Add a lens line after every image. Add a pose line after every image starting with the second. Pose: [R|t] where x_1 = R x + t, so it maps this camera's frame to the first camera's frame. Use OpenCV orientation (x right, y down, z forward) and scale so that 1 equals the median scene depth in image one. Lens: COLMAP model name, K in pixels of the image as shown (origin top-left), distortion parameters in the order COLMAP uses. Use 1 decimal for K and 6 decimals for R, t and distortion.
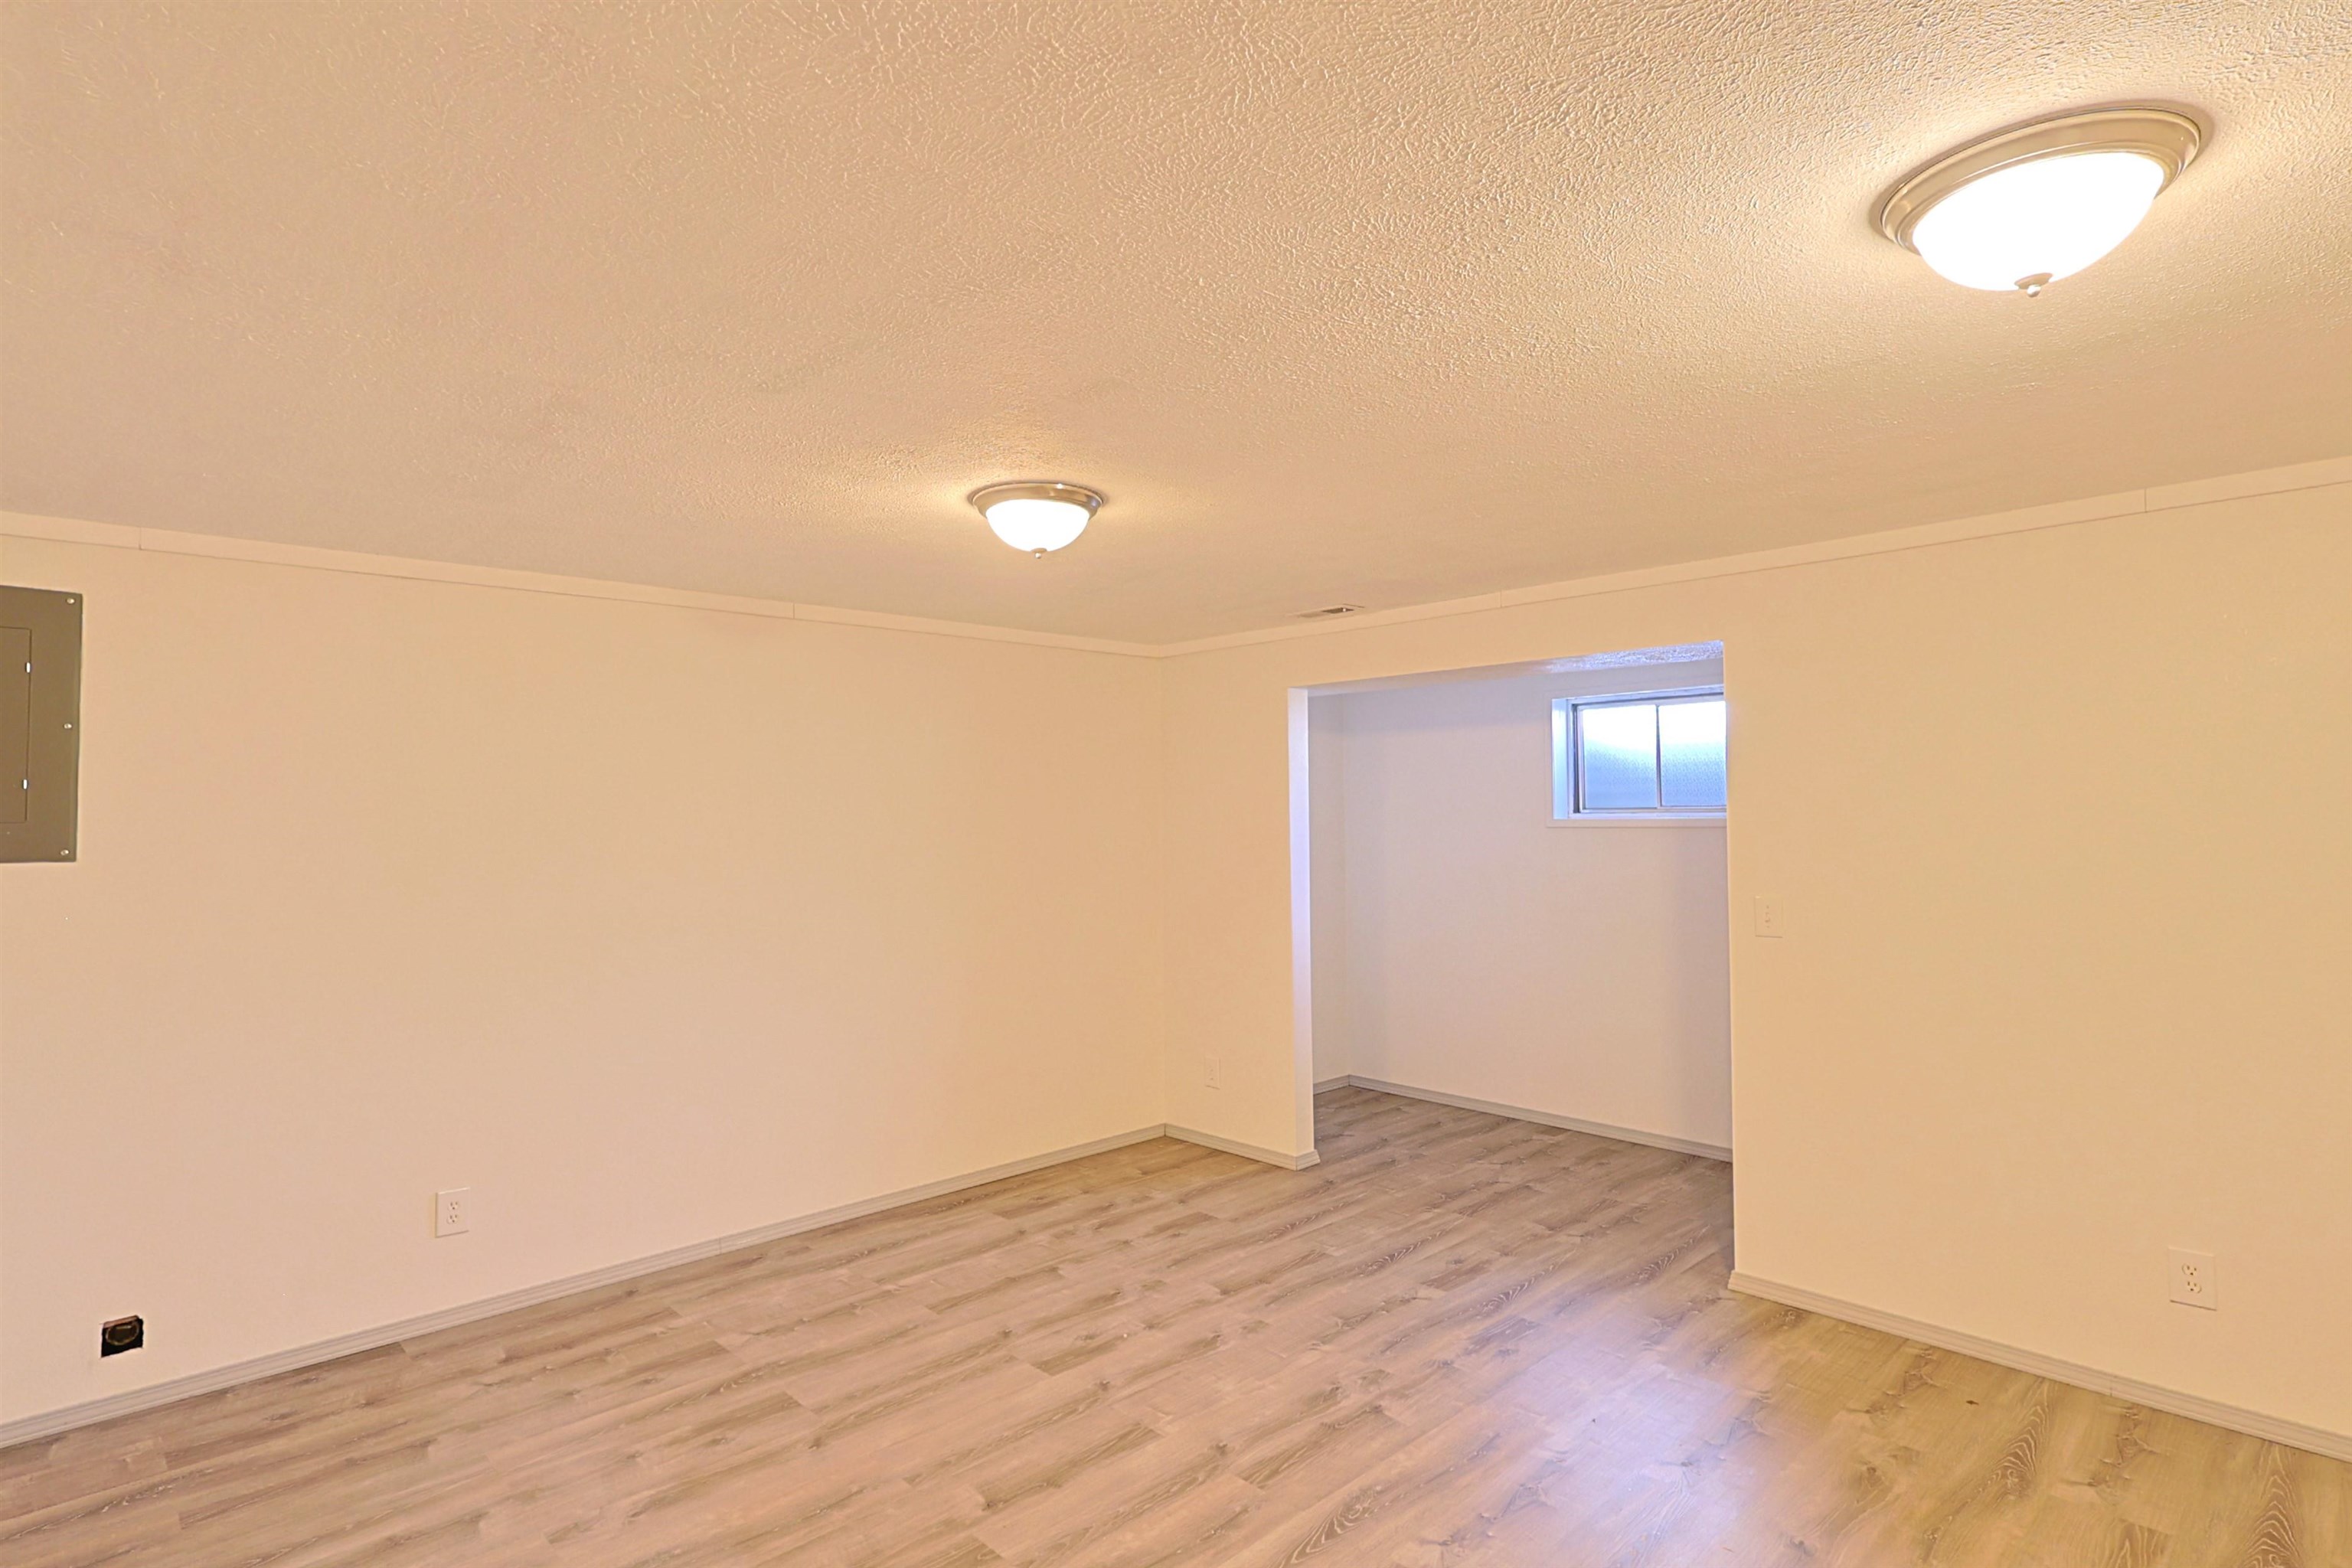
lens RADIAL K [[1203.3, 0, 1169.8], [0, 1203.3, 782.5], [0, 0, 1]] dist [-0.001546, 0.001567]
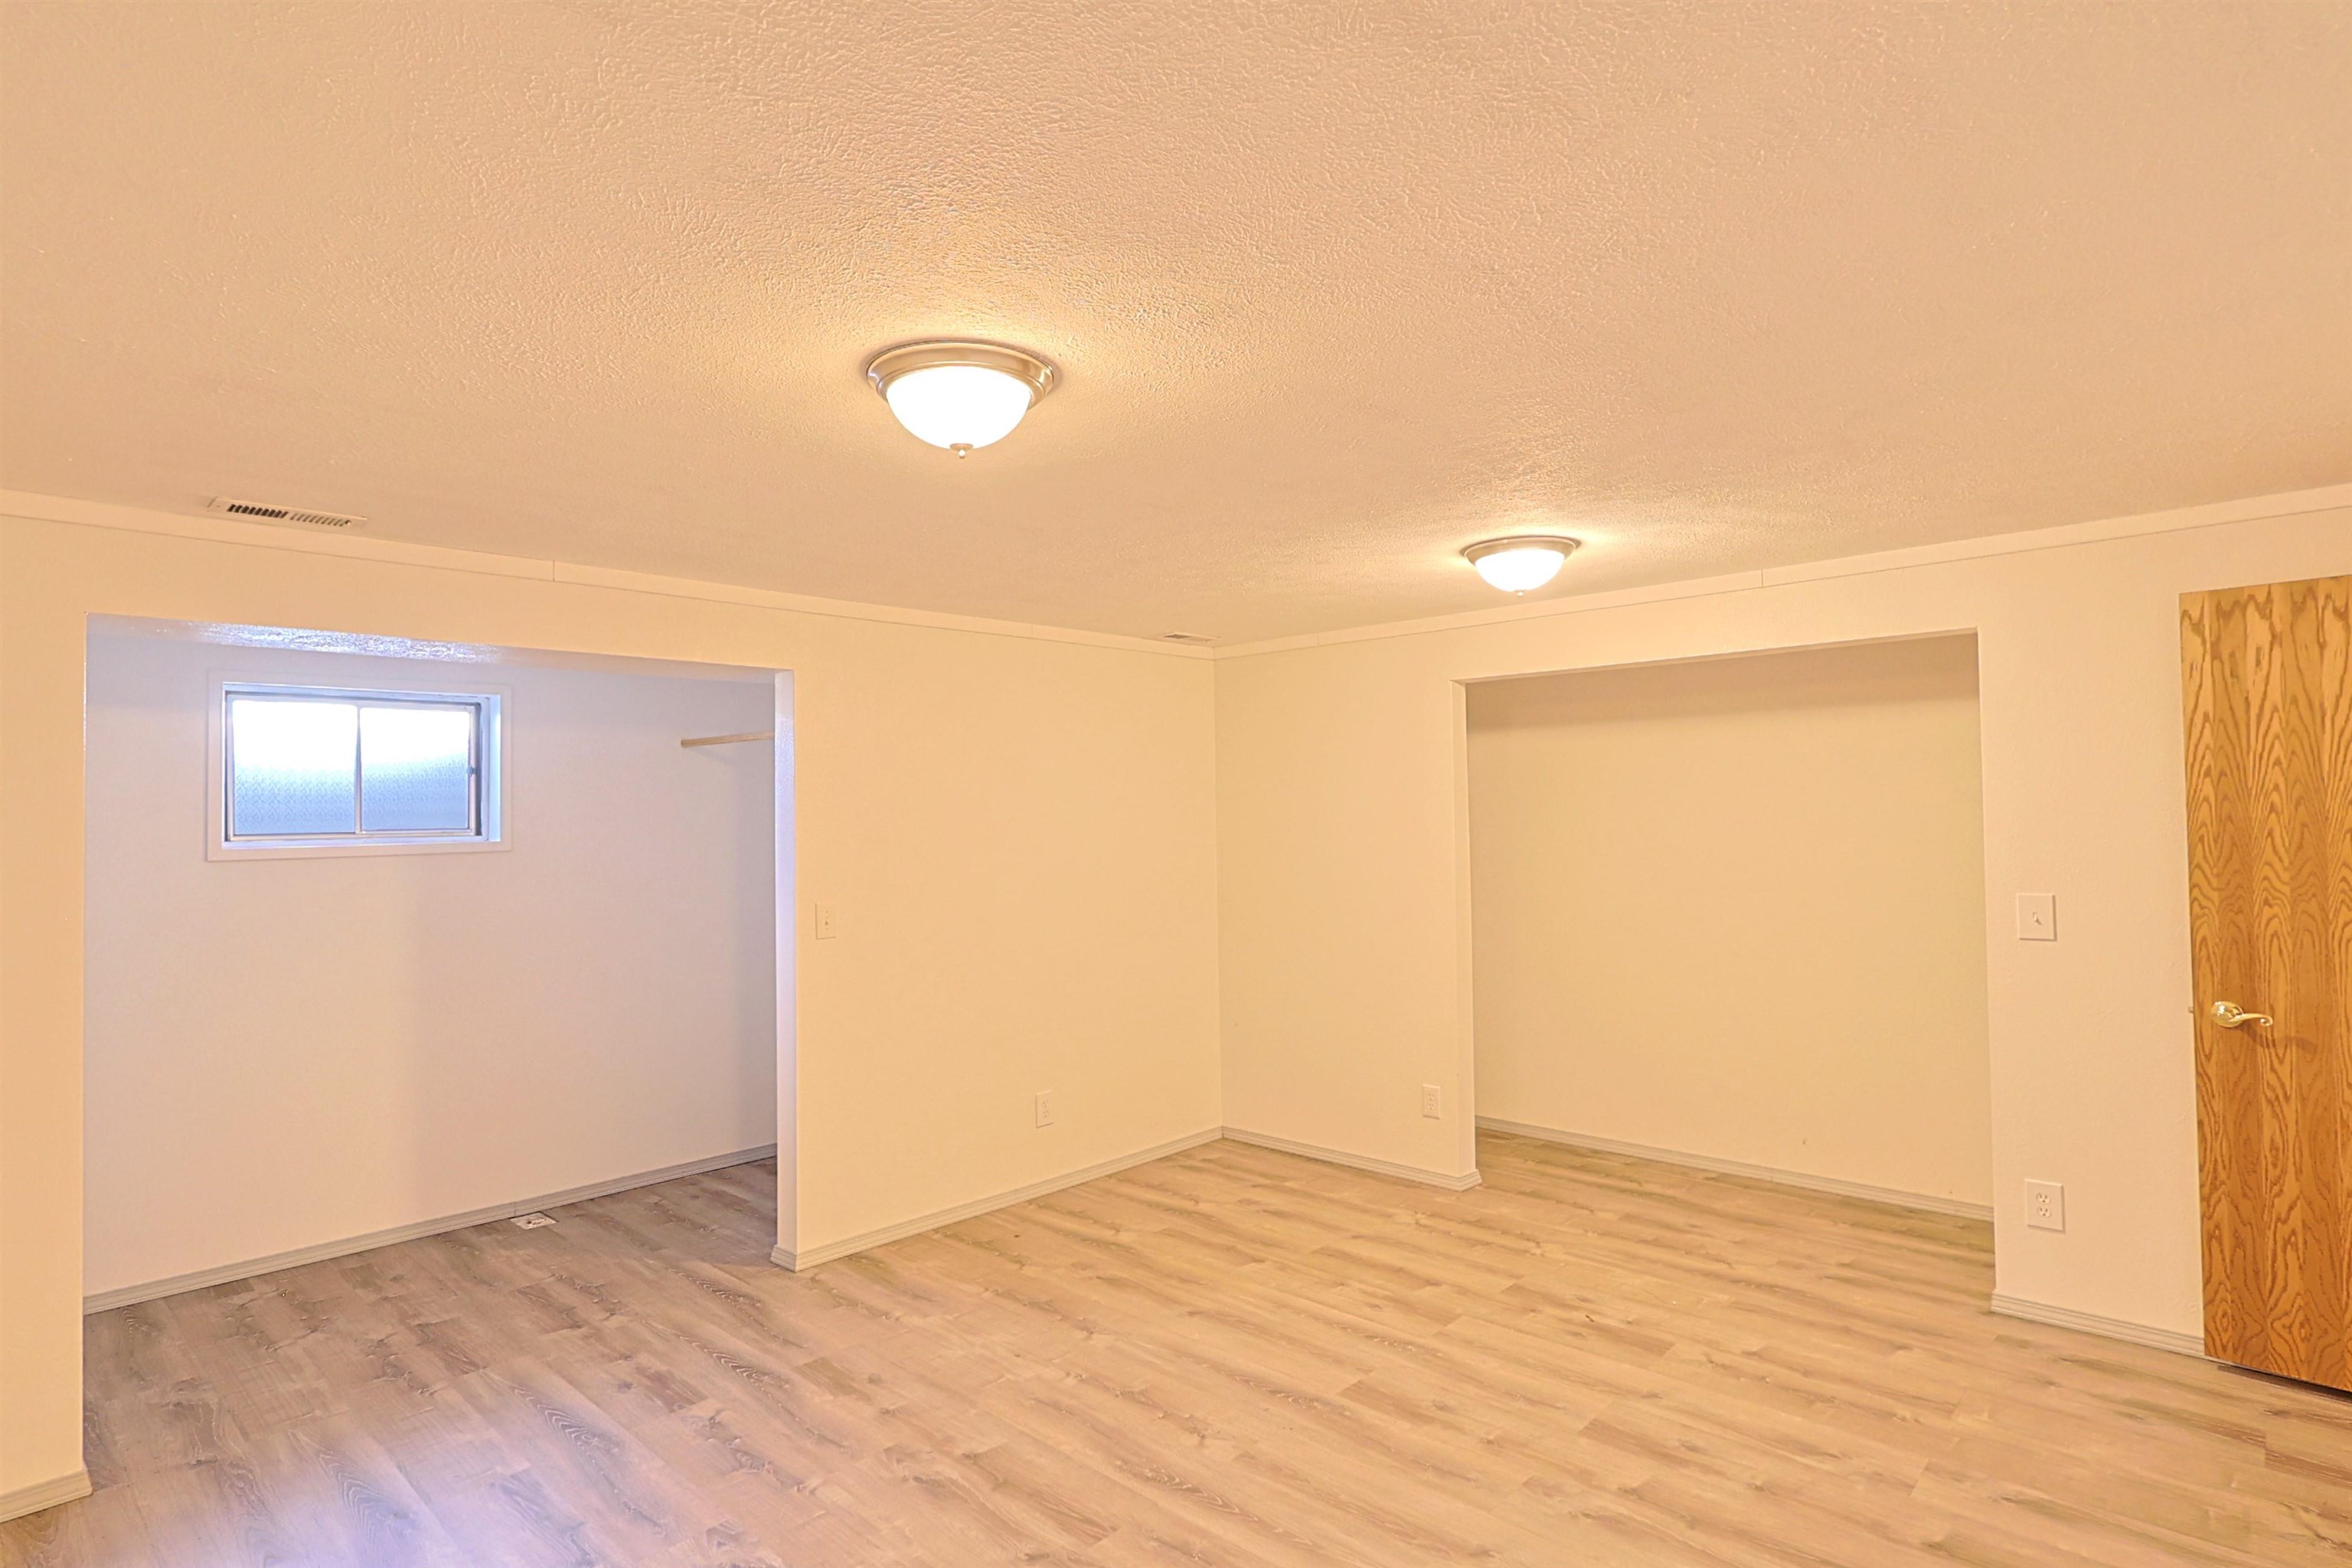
lens RADIAL K [[1203.3, 0, 1169.8], [0, 1203.3, 782.5], [0, 0, 1]] dist [-0.001546, 0.001567]
pose [[-0.064816, 0.041082, 0.997051, -0.610450], [-0.008744, 0.999090, -0.041735, 0.022695], [-0.997859, -0.011423, -0.064398, 0.692108]]
